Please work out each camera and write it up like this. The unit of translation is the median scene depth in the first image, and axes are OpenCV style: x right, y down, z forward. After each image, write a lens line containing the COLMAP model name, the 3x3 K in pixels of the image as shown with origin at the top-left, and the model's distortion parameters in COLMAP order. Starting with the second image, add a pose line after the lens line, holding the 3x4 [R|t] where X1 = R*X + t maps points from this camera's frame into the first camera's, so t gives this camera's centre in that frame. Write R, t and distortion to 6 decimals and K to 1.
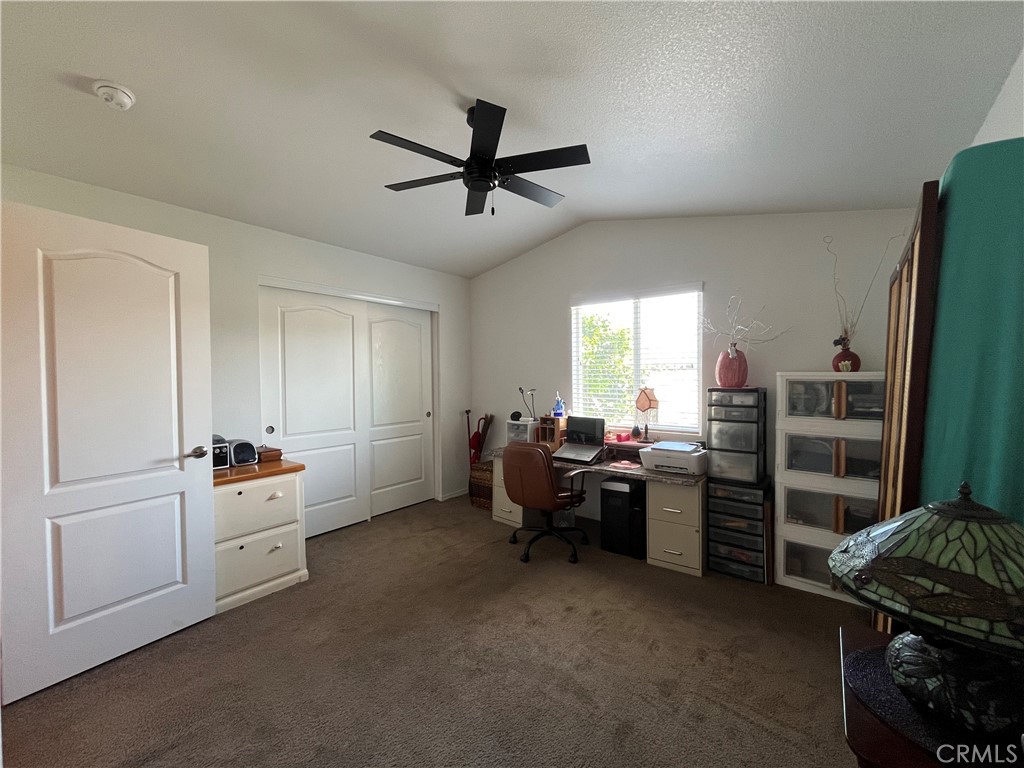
lens RADIAL K [[417.8, 0, 508.3], [0, 417.8, 386.1], [0, 0, 1]] dist [-0.004104, 0.000361]
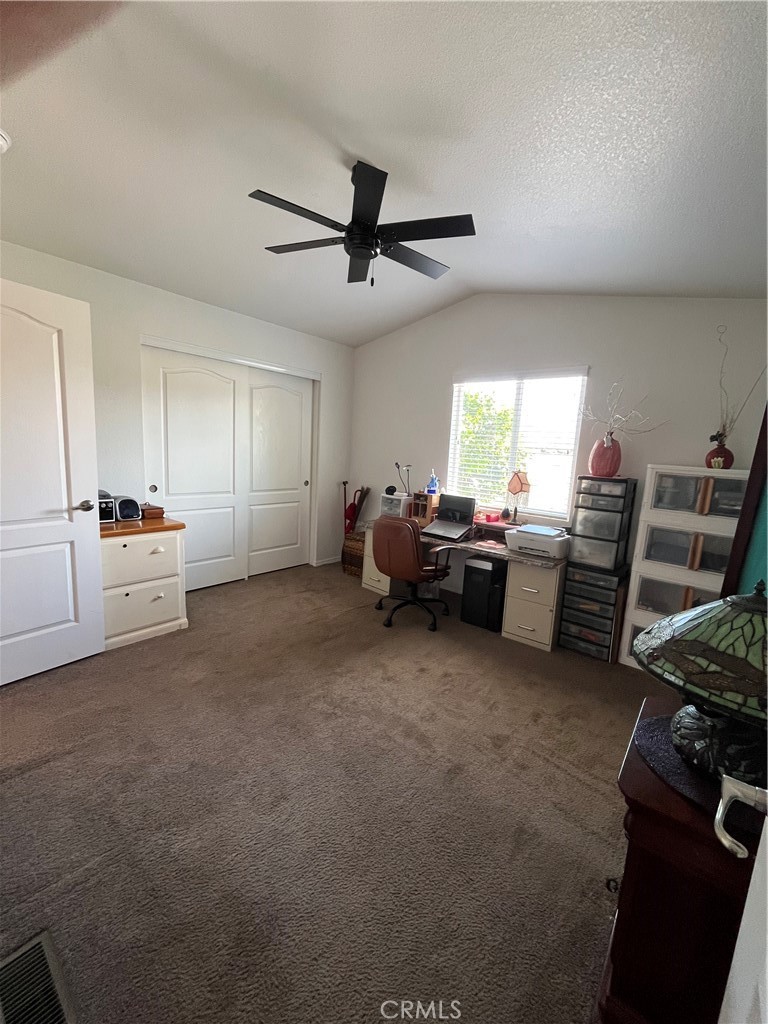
lens RADIAL K [[417.8, 0, 380.1], [0, 417.8, 512.5], [0, 0, 1]] dist [-0.004104, 0.000361]
pose [[0.997523, 0.065942, -0.024481, 0.032372], [-0.062248, 0.989650, 0.129295, -0.007990], [0.032754, -0.127451, 0.991304, -0.032491]]
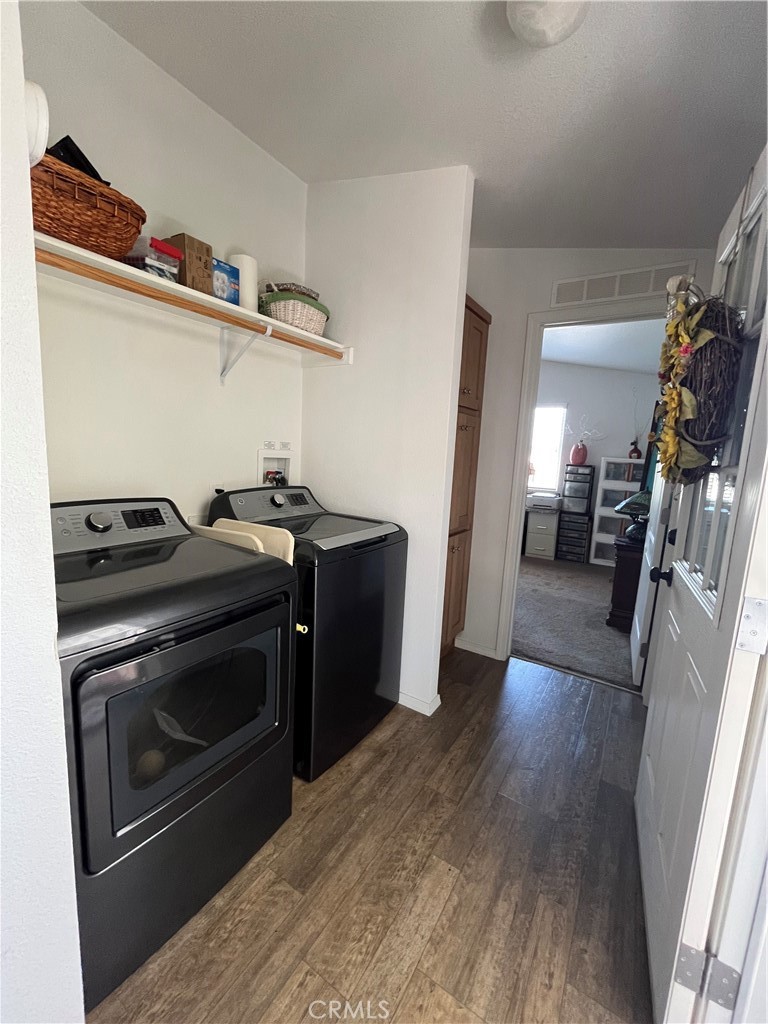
lens RADIAL K [[417.8, 0, 375.7], [0, 417.8, 511.0], [0, 0, 1]] dist [-0.004104, 0.000361]
pose [[0.994389, 0.034299, 0.100071, -0.610028], [-0.047227, 0.990411, 0.129826, 0.012403], [-0.094658, -0.133824, 0.986474, -0.880892]]
